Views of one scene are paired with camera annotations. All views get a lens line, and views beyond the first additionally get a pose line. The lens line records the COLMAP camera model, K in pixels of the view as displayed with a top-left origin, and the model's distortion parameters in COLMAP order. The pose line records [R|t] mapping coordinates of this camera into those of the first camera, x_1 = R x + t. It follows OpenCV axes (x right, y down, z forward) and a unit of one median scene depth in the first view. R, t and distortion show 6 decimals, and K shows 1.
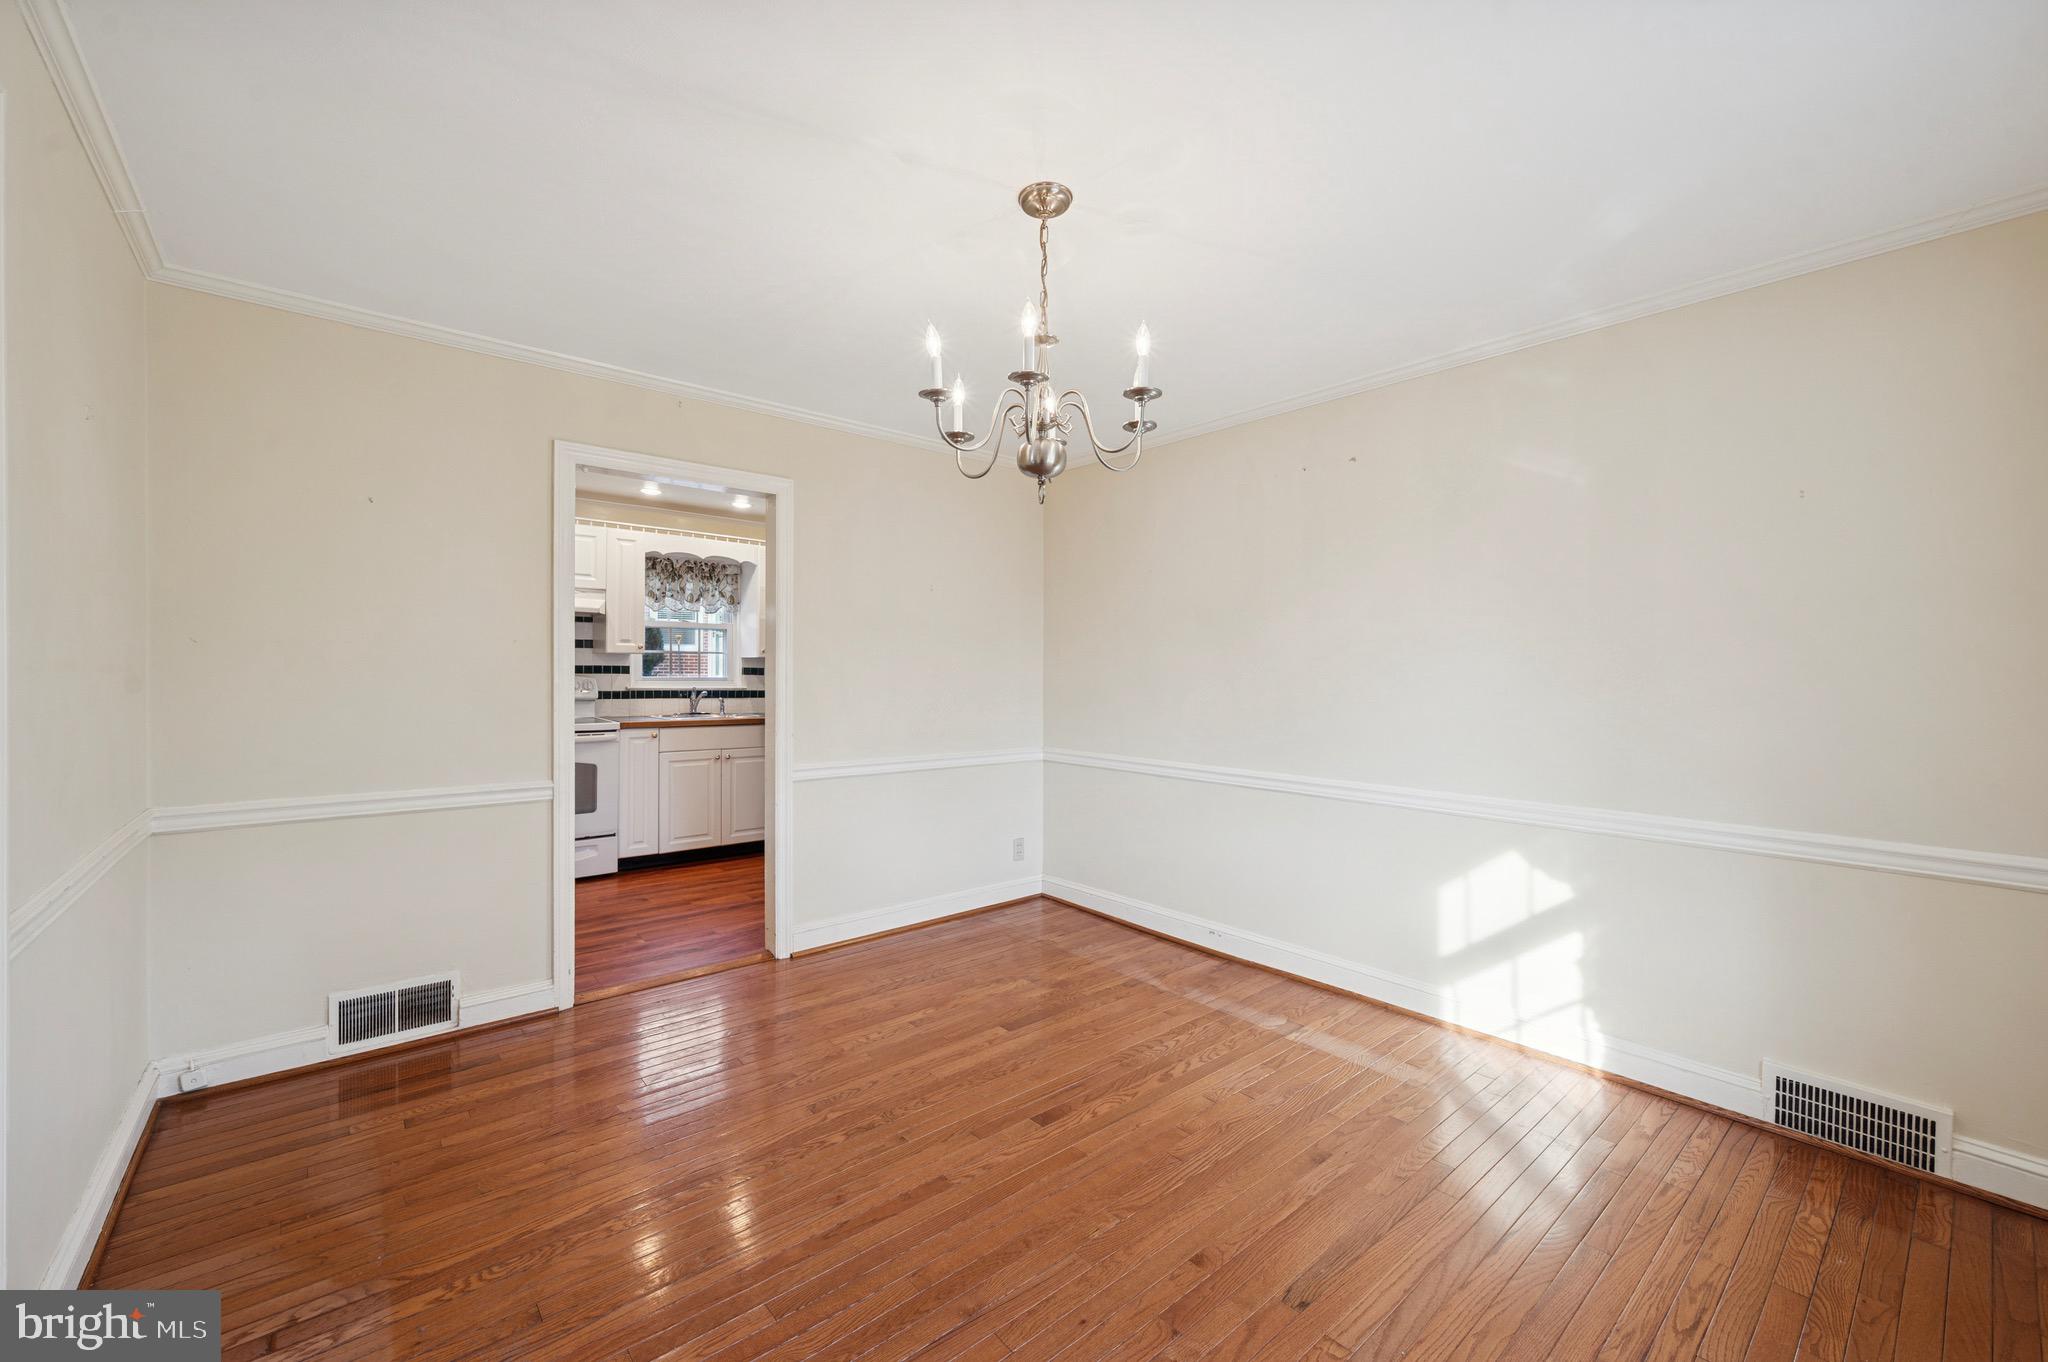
lens RADIAL K [[810.6, 0, 1020.4], [0, 810.6, 685.0], [0, 0, 1]] dist [-0.003004, 0.000055]
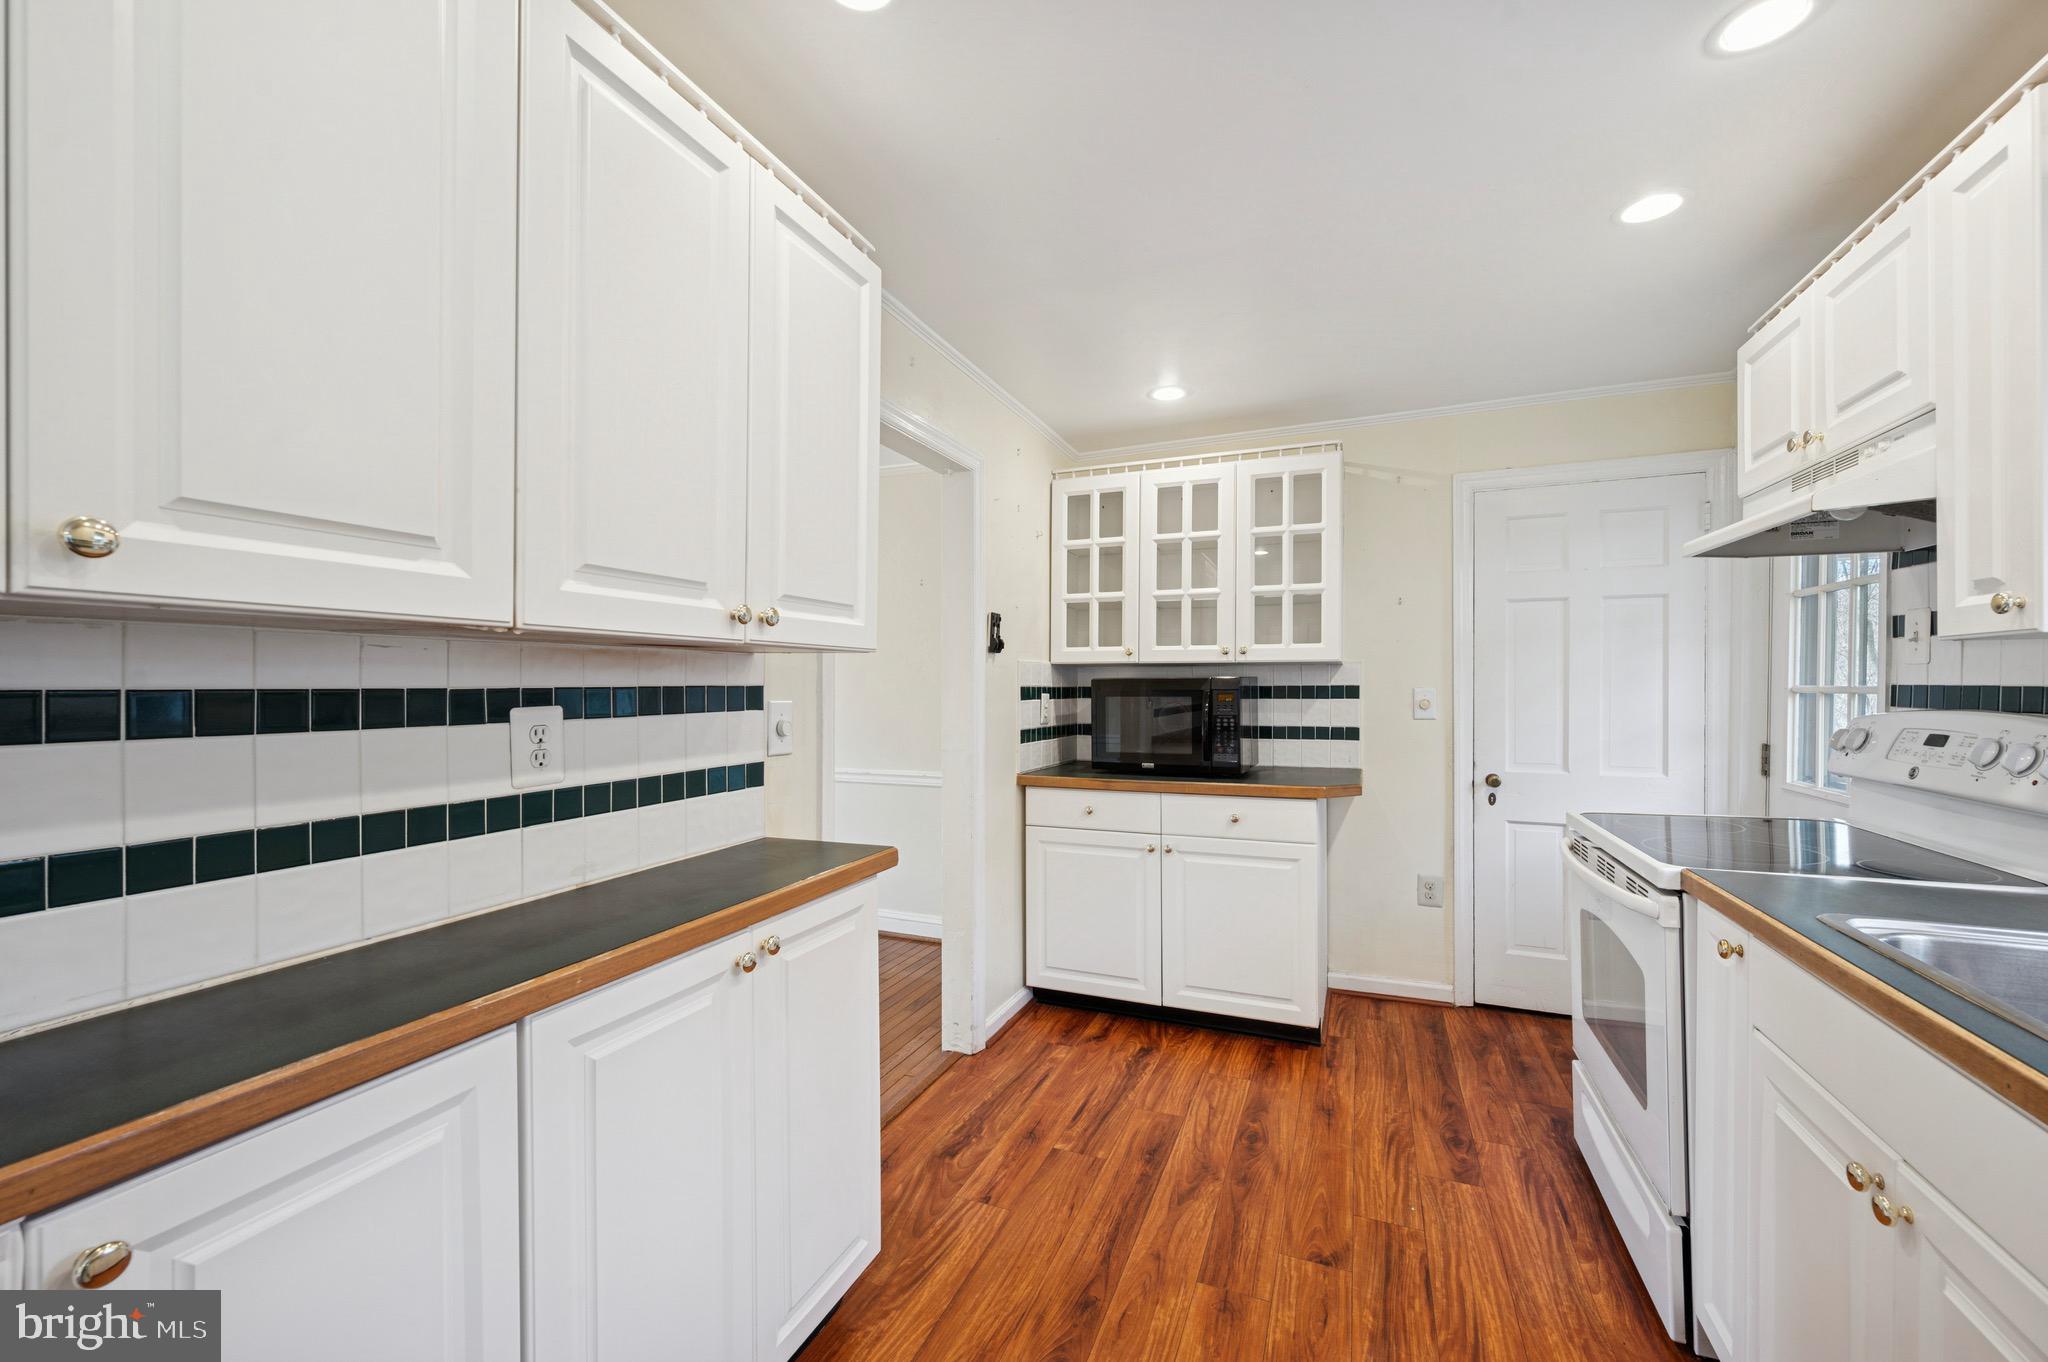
lens RADIAL K [[805.6, 0, 1028.8], [0, 805.6, 688.5], [0, 0, 1]] dist [-0.003313, -0.000253]
pose [[-0.889870, -0.003987, -0.456197, -0.225017], [-0.012812, 0.999786, 0.016256, -0.042939], [0.456034, 0.020310, -0.889731, 1.980650]]
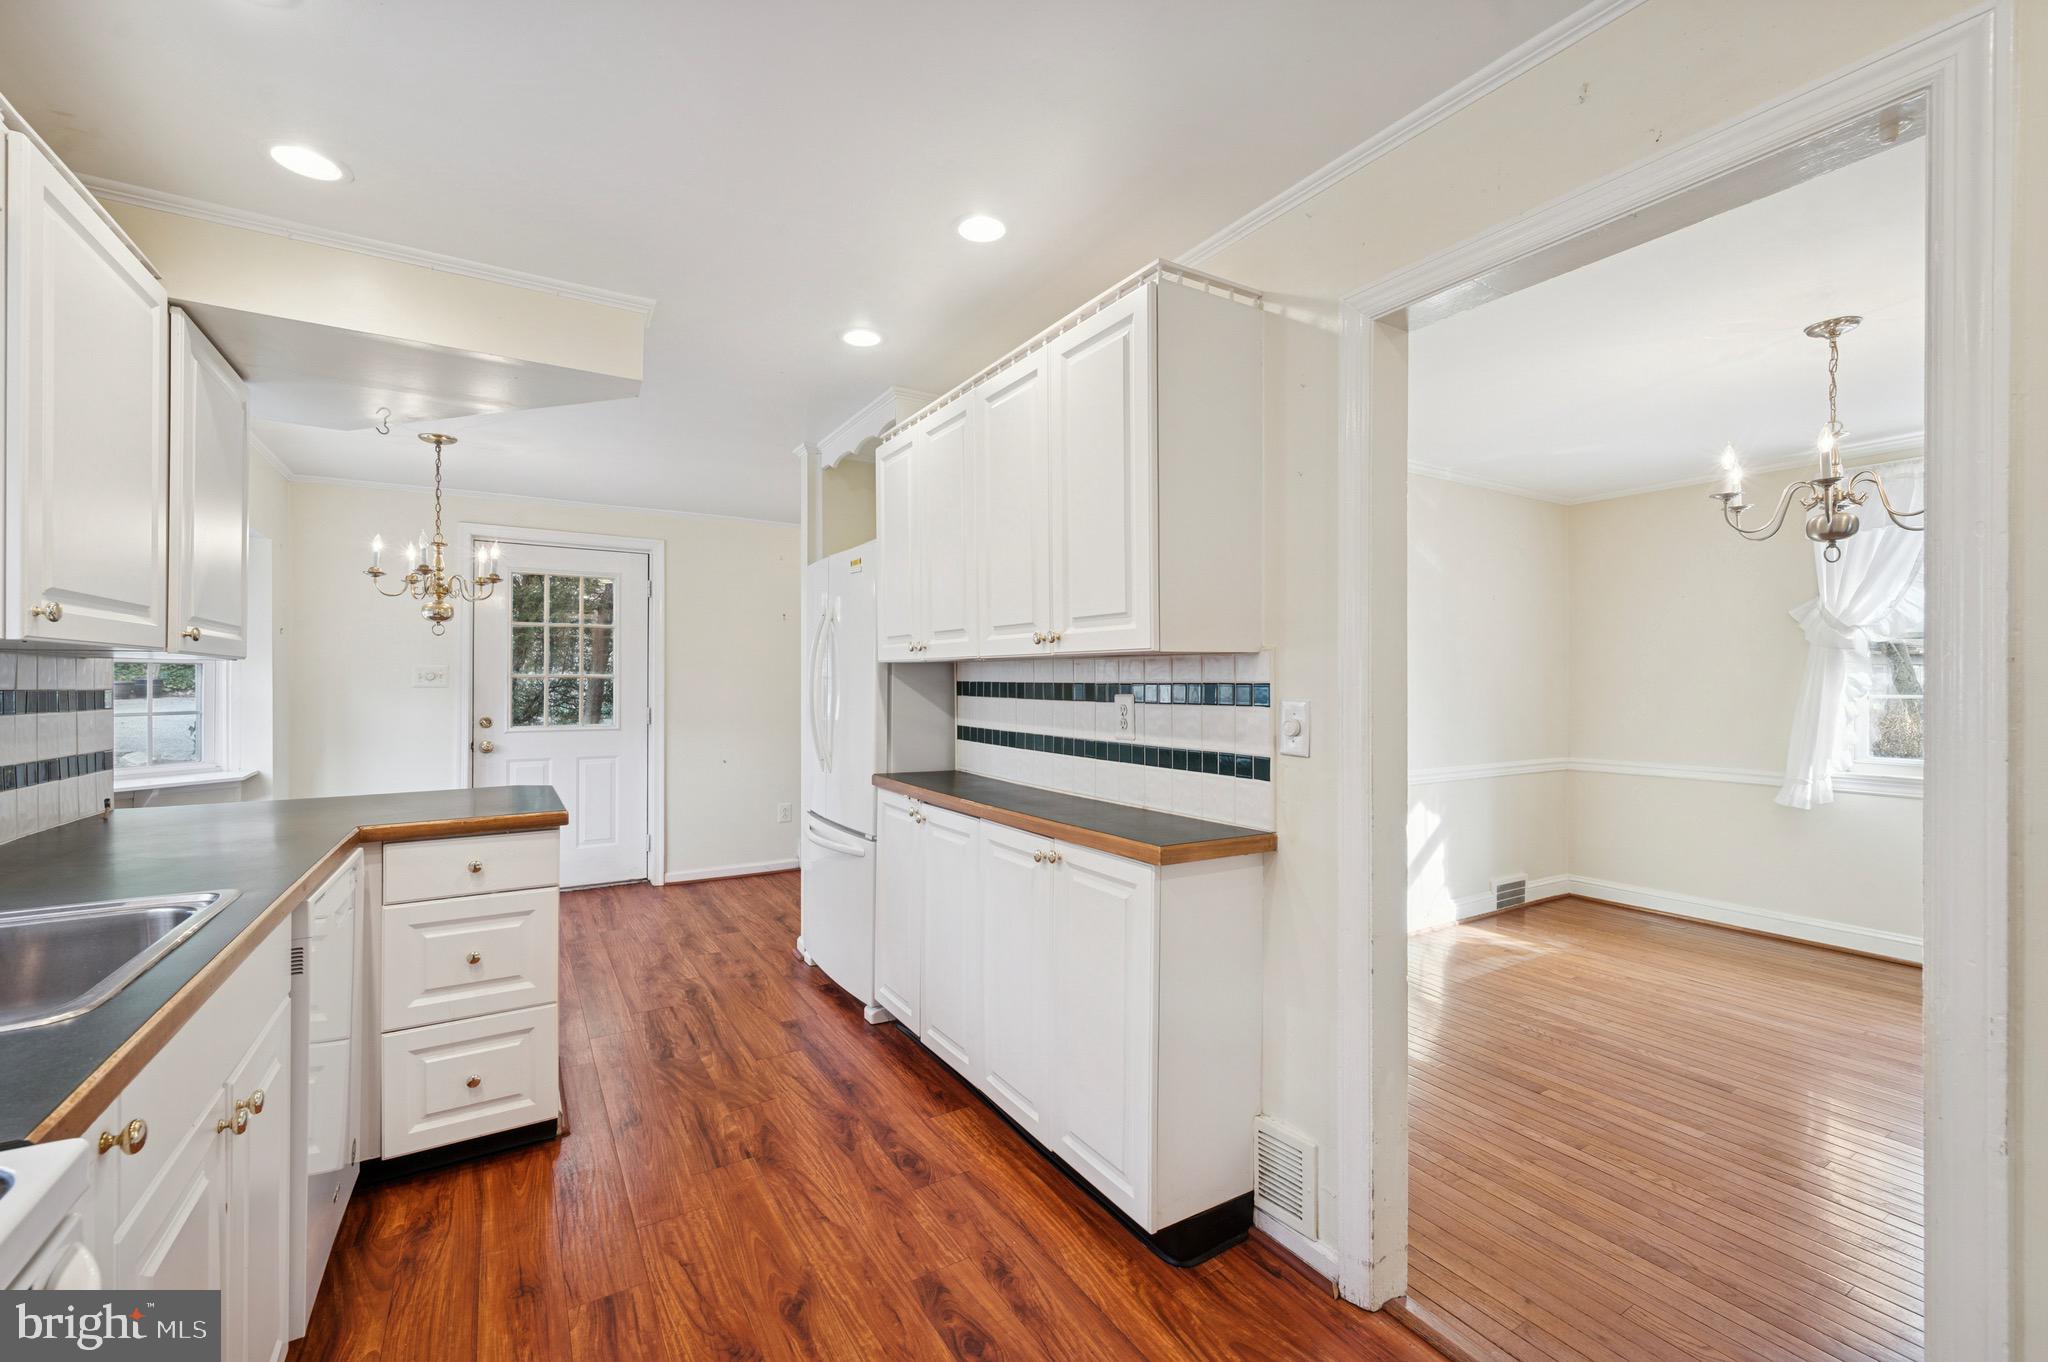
lens RADIAL K [[849.2, 0, 1029.3], [0, 849.2, 670.8], [0, 0, 1]] dist [0.004511, 0.000289]
pose [[0.147827, 0.006349, 0.988993, -1.035107], [0.013345, 0.999876, -0.008414, -0.039079], [-0.988923, 0.014442, 0.147724, 1.413579]]
